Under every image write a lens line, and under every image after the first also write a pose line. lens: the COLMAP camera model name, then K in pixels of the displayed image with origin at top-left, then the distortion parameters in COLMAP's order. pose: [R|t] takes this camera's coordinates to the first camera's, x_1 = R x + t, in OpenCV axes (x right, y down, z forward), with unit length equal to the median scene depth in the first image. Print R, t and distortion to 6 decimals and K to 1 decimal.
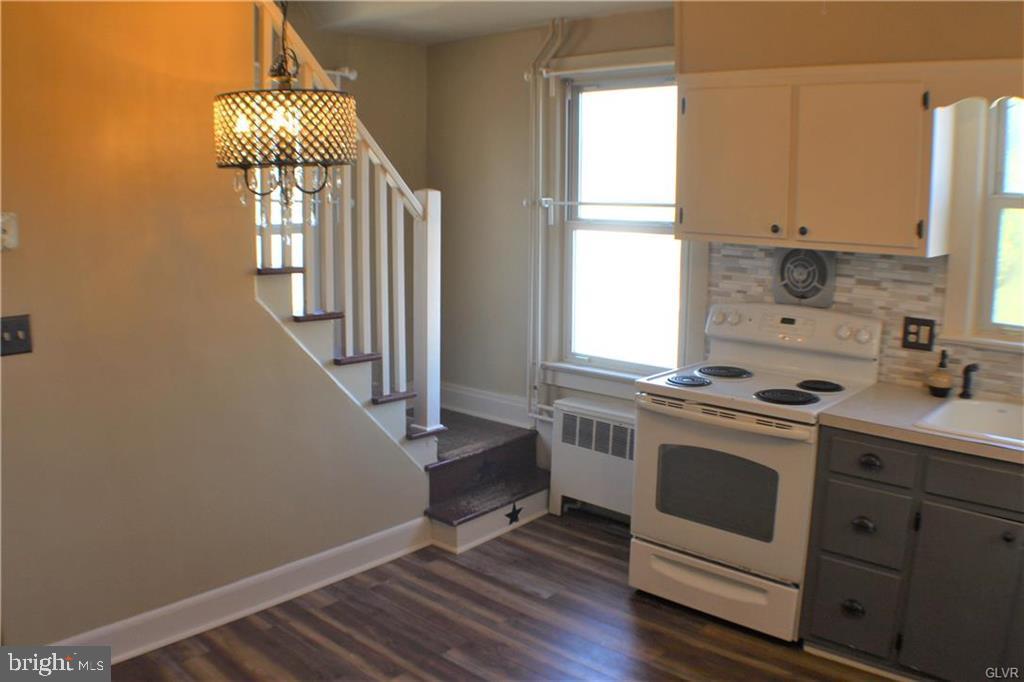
lens RADIAL K [[893.4, 0, 512.0], [0, 893.4, 341.0], [0, 0, 1]] dist [-0.161198, -0.001544]
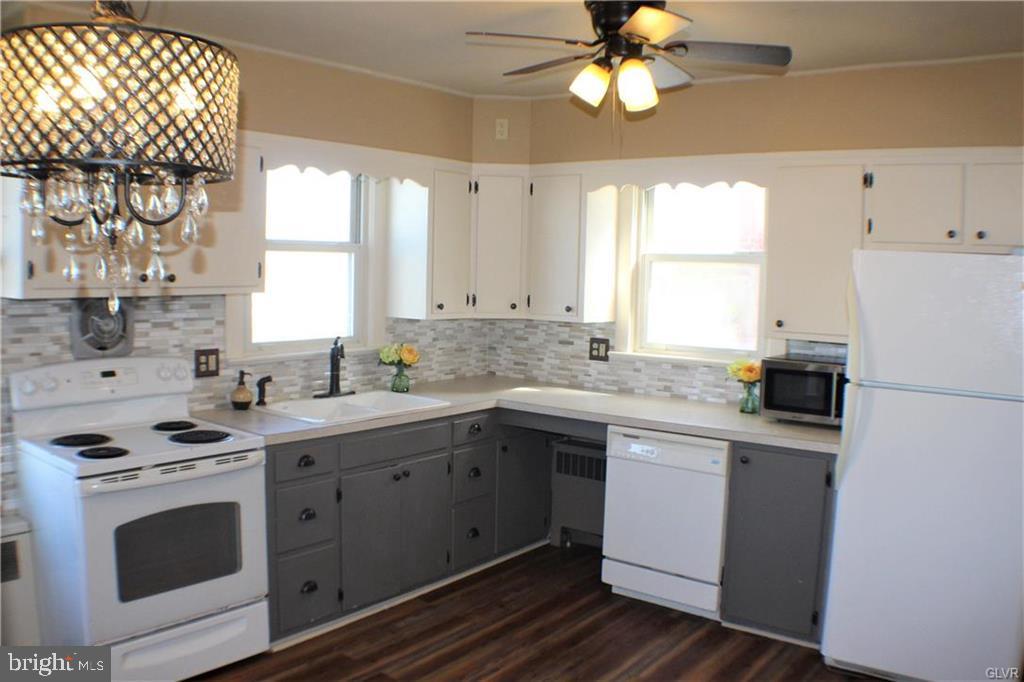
lens RADIAL K [[893.4, 0, 512.0], [0, 893.4, 341.0], [0, 0, 1]] dist [-0.161198, -0.001544]
pose [[-0.058116, -0.096114, 0.993672, -0.702820], [0.158134, 0.981902, 0.104224, -0.093897], [-0.985706, 0.163191, -0.041865, 0.643866]]
